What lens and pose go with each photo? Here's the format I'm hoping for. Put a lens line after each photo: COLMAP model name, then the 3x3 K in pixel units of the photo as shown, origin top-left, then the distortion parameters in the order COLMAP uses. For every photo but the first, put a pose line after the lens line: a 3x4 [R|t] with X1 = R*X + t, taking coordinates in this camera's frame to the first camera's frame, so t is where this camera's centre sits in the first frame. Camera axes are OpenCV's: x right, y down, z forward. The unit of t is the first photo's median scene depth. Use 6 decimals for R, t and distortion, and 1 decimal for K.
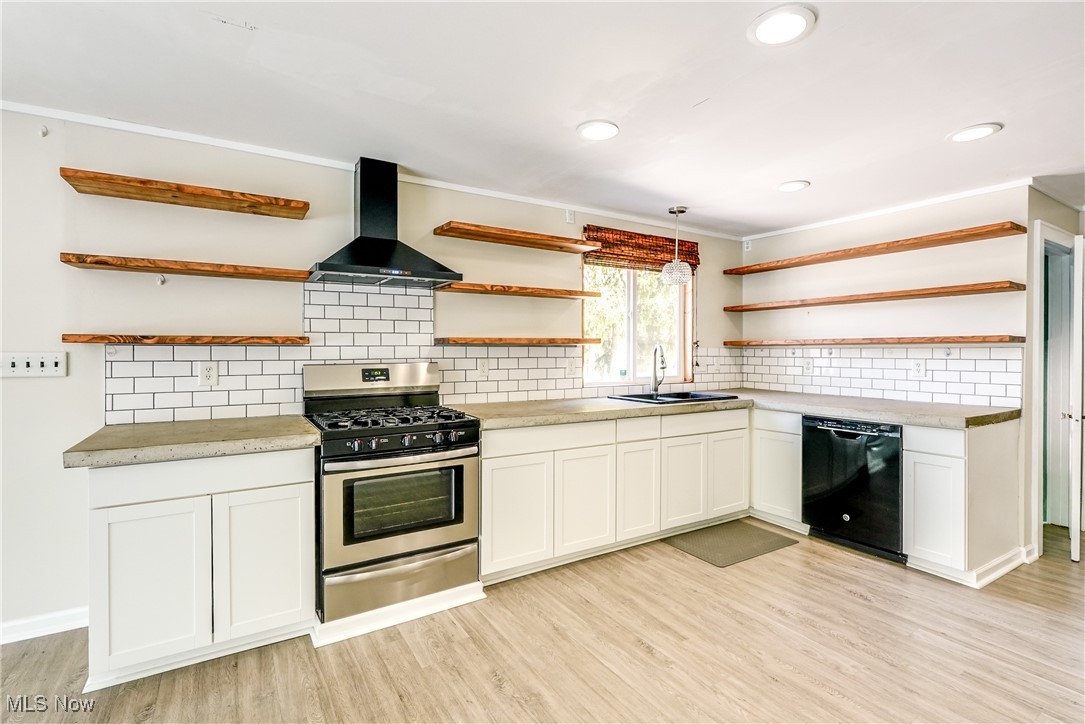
lens RADIAL K [[494.3, 0, 540.4], [0, 494.3, 359.3], [0, 0, 1]] dist [0.014345, 0.000215]
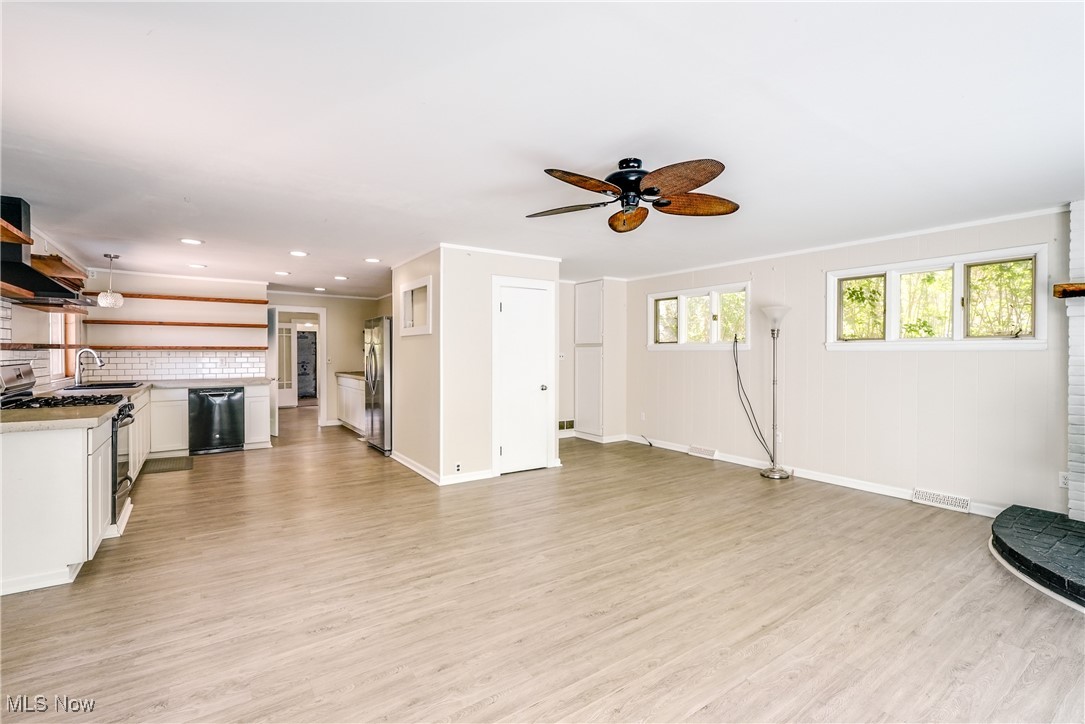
lens RADIAL K [[494.3, 0, 543.5], [0, 494.3, 359.7], [0, 0, 1]] dist [0.014345, 0.000215]
pose [[-0.047831, -0.009009, 0.998815, -1.383638], [0.014402, 0.999849, 0.009708, 0.008547], [-0.998752, 0.014850, -0.047694, -0.189556]]
